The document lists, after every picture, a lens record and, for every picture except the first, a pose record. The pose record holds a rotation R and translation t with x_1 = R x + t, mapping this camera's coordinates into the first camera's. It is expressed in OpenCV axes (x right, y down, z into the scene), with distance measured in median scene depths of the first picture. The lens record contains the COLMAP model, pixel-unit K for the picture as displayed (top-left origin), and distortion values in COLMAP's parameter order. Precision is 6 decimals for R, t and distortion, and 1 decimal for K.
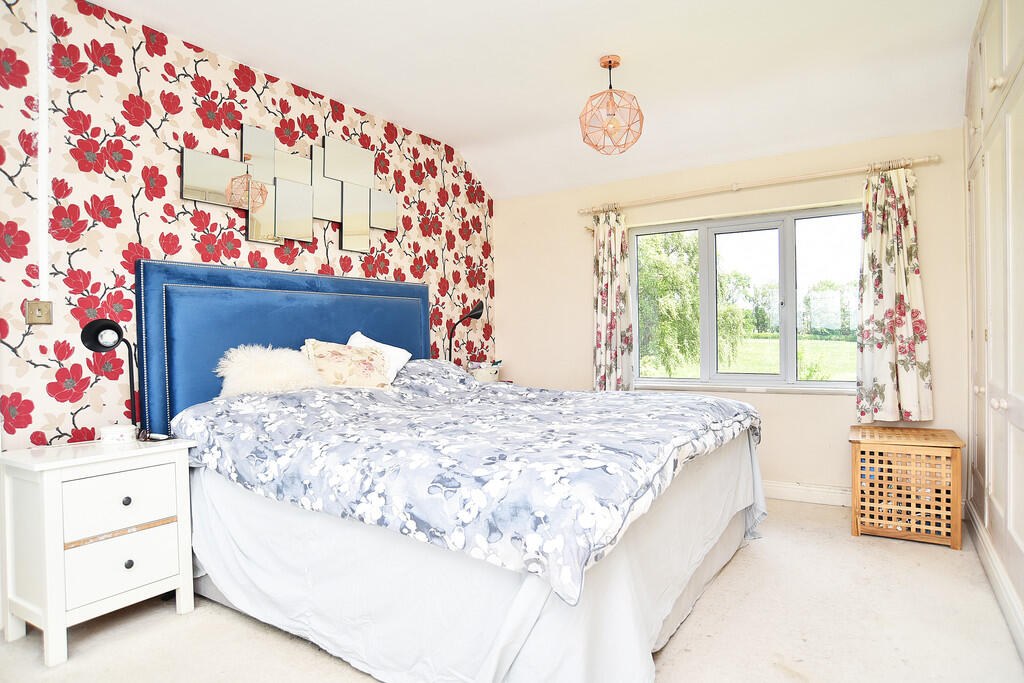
lens RADIAL K [[614.4, 0, 512.0], [0, 614.4, 341.5], [0, 0, 1]] dist [-0.062150, -0.000106]
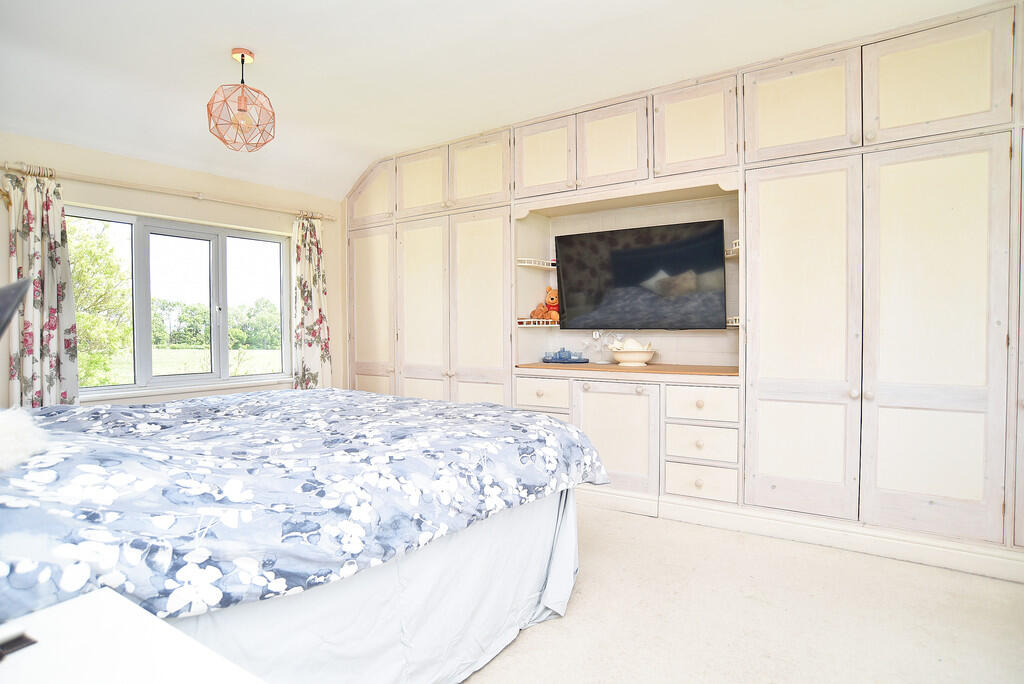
lens RADIAL K [[549.1, 0, 512.0], [0, 549.1, 342.0], [0, 0, 1]] dist [-0.042189, 0.000119]
pose [[0.026462, -0.007975, 0.999618, -0.631141], [0.012017, 0.999898, 0.007659, -0.003496], [-0.999578, 0.011810, 0.026555, 0.503864]]
